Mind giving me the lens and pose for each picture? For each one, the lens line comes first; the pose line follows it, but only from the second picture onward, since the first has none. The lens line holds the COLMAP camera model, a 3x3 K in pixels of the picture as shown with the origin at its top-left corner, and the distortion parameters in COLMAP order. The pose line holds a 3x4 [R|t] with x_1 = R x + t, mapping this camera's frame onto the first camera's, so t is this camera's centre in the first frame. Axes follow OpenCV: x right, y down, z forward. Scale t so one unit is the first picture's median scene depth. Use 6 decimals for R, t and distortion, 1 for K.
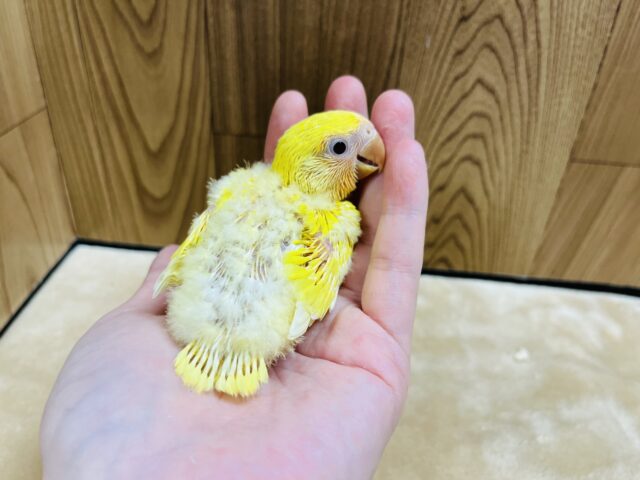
lens RADIAL K [[494.5, 0, 318.3], [0, 494.5, 238.2], [0, 0, 1]] dist [0.001871, -0.037311]
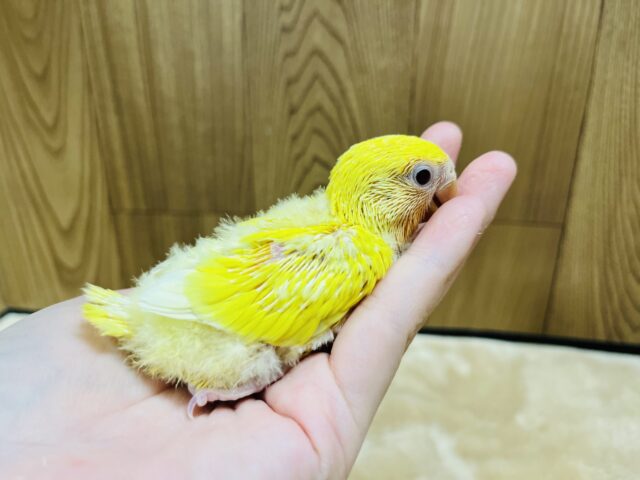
lens RADIAL K [[494.5, 0, 325.0], [0, 494.5, 234.1], [0, 0, 1]] dist [0.001871, -0.037311]
pose [[0.998651, -0.046229, -0.023627, 0.357884], [0.041282, 0.983058, -0.178586, 0.084418], [0.031483, 0.177370, 0.983641, -0.171178]]
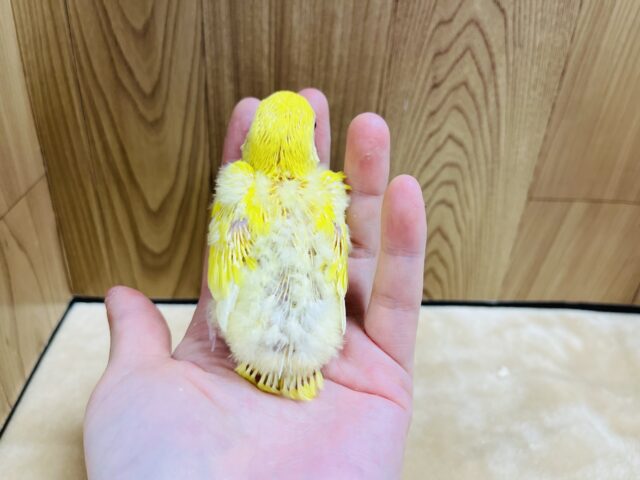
lens RADIAL K [[494.5, 0, 316.8], [0, 494.5, 237.7], [0, 0, 1]] dist [0.001871, -0.037311]
pose [[0.991129, -0.062724, 0.117172, -0.127451], [0.067996, 0.996820, -0.041546, -0.054669], [-0.114194, 0.049145, 0.992242, -0.093251]]
